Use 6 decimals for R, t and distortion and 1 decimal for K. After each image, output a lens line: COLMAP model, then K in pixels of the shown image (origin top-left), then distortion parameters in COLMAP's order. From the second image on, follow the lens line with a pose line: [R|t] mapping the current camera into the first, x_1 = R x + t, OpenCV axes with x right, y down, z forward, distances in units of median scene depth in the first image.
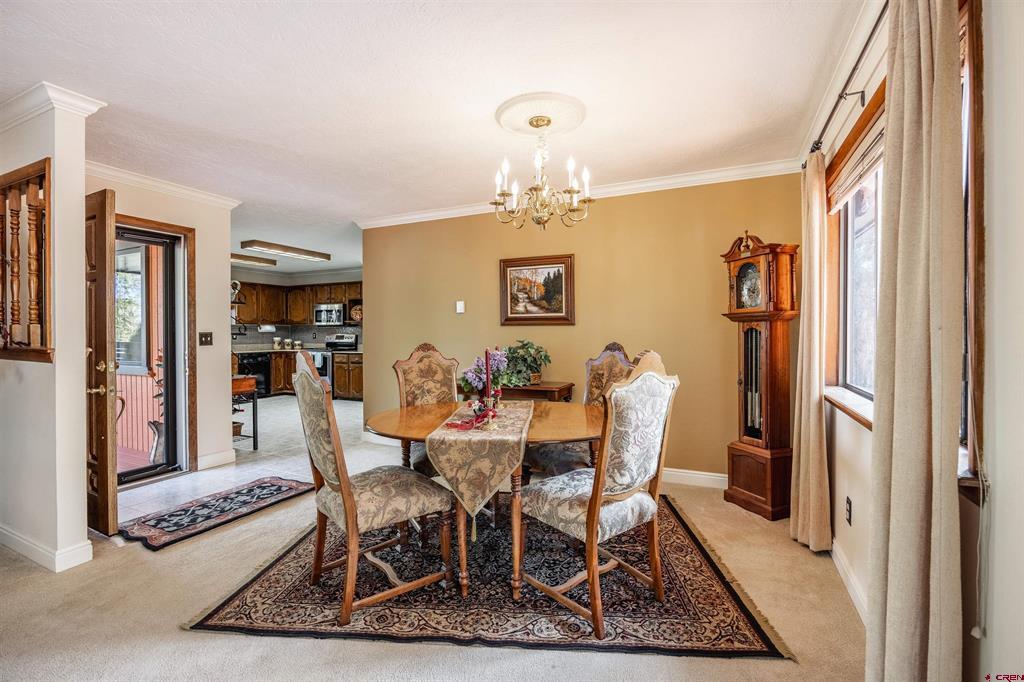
lens RADIAL K [[448.0, 0, 512.0], [0, 448.0, 341.0], [0, 0, 1]] dist [-0.016058, 0.000145]
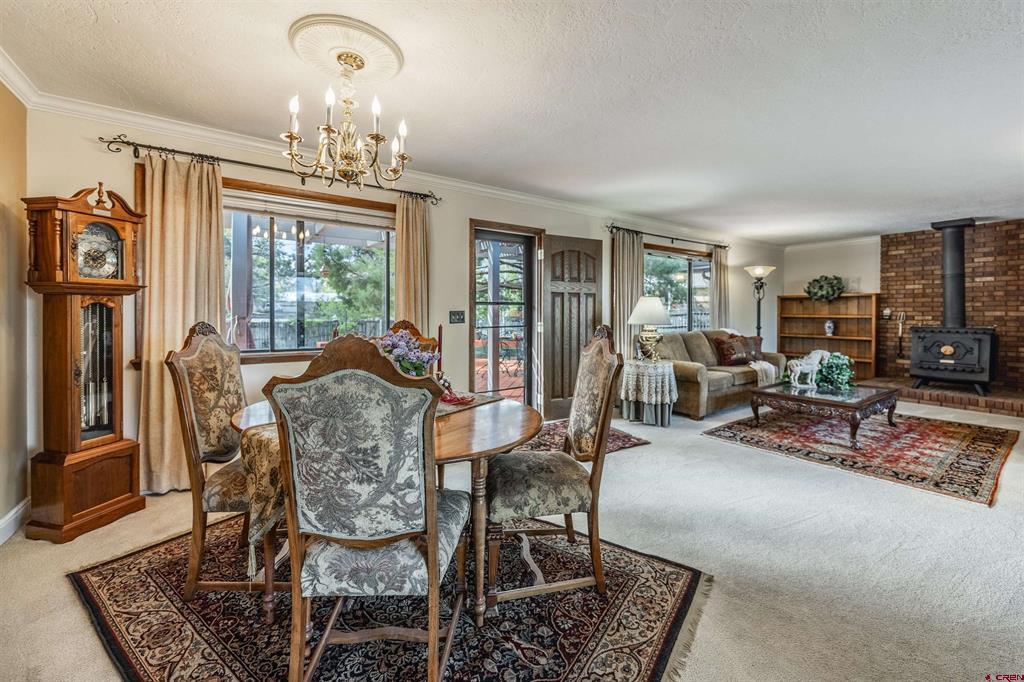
lens RADIAL K [[411.5, 0, 511.3], [0, 411.5, 316.2], [0, 0, 1]] dist [-0.003826, -0.000275]
pose [[-0.861829, -0.003892, 0.507184, -0.375399], [0.005237, 0.999849, 0.016571, -0.010616], [-0.507172, 0.016937, -0.861679, 0.957537]]
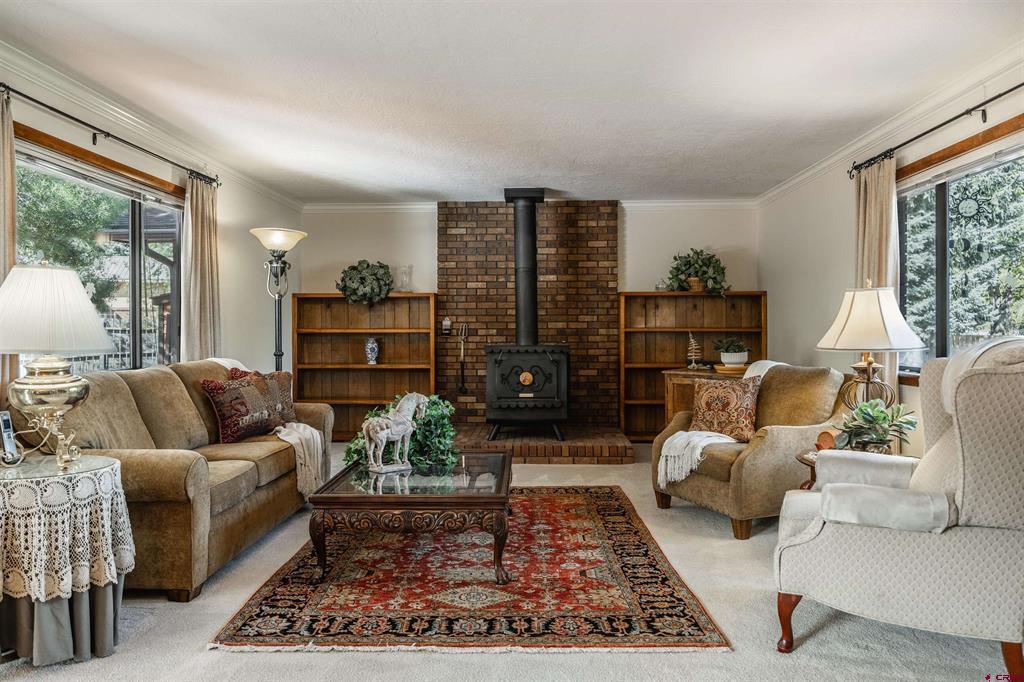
lens RADIAL K [[731.5, 0, 512.0], [0, 731.5, 341.0], [0, 0, 1]] dist [-0.010400, 0.000370]
pose [[-0.919442, 0.009980, -0.393099, -0.328908], [0.000221, 0.999691, 0.024862, -0.003915], [0.393225, 0.022772, -0.919160, 0.798669]]
